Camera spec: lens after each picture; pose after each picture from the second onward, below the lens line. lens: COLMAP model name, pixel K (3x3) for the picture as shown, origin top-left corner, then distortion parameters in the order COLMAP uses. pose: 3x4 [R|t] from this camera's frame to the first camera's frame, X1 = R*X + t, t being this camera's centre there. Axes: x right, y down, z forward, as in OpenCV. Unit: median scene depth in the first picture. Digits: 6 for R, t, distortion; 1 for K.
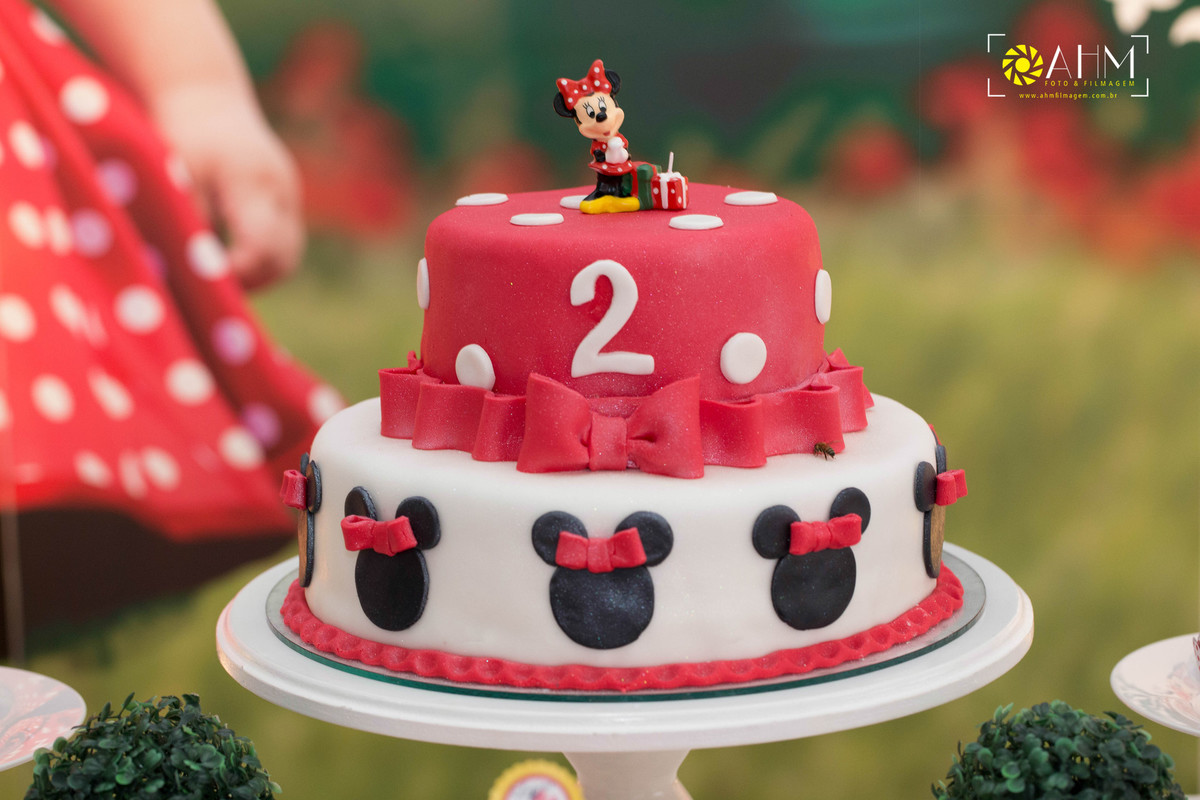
lens RADIAL K [[3461.8, 0, 600.0], [0, 3461.8, 400.0], [0, 0, 1]] dist [-0.008050, -0.020985]
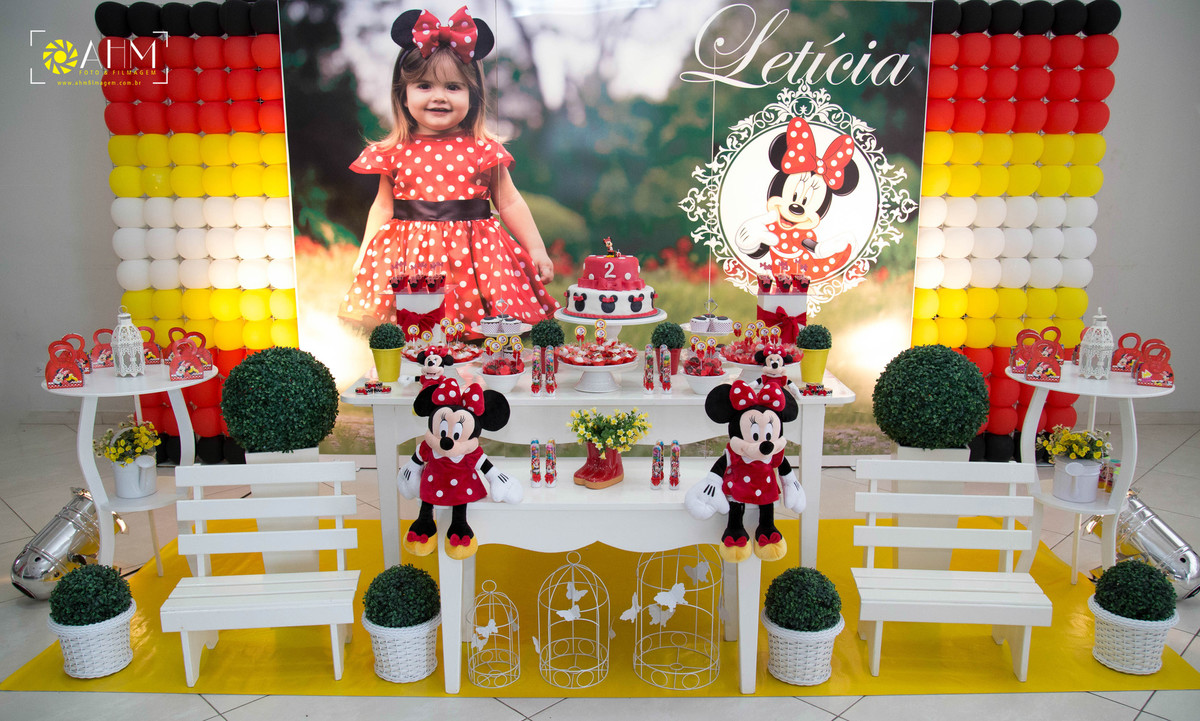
lens RADIAL K [[1014.4, 0, 600.0], [0, 1014.4, 360.5], [0, 0, 1]] dist [-0.063735, 0.002372]
pose [[0.999641, 0.025453, 0.008342, -0.031148], [-0.025283, 0.999484, -0.019809, 0.209716], [-0.008842, 0.019591, 0.999769, -1.152973]]
